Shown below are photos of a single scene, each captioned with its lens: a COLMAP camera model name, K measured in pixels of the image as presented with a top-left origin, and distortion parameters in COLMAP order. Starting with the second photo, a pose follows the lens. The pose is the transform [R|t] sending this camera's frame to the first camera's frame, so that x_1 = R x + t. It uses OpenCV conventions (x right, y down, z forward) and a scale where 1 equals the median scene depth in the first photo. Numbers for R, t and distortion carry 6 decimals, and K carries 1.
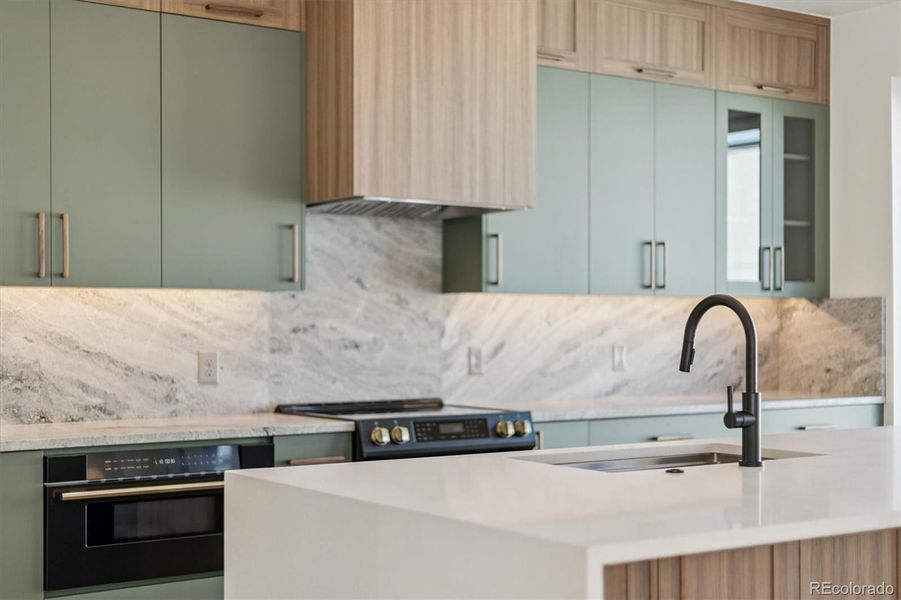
lens RADIAL K [[1367.0, 0, 450.5], [0, 1367.0, 300.0], [0, 0, 1]] dist [0.005556, 0.012298]
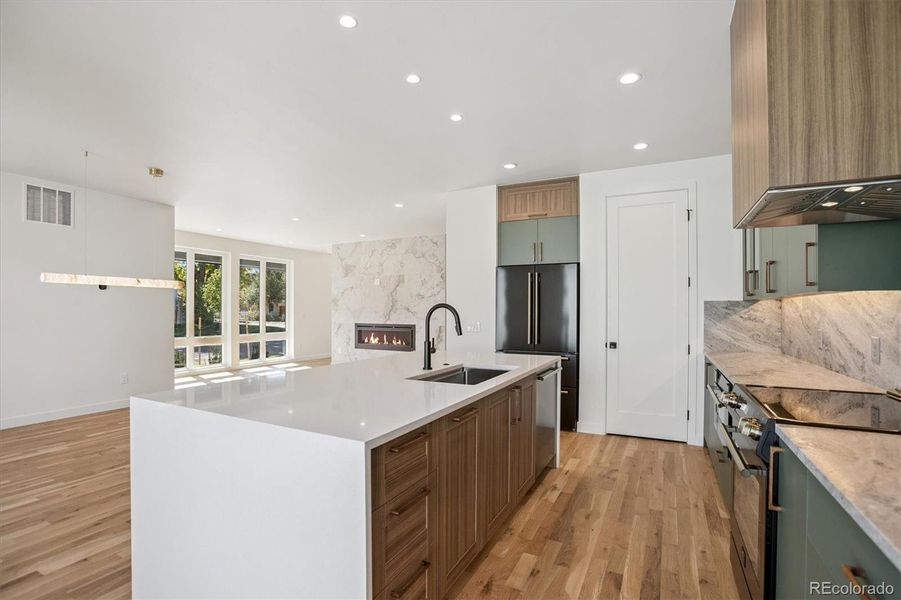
lens RADIAL K [[427.2, 0, 444.0], [0, 427.2, 308.4], [0, 0, 1]] dist [-0.003913, 0.000168]
pose [[-0.893467, -0.005647, -0.449094, 0.380312], [0.002109, 0.999857, -0.016768, 0.015448], [0.449125, -0.015929, -0.893327, 1.197522]]
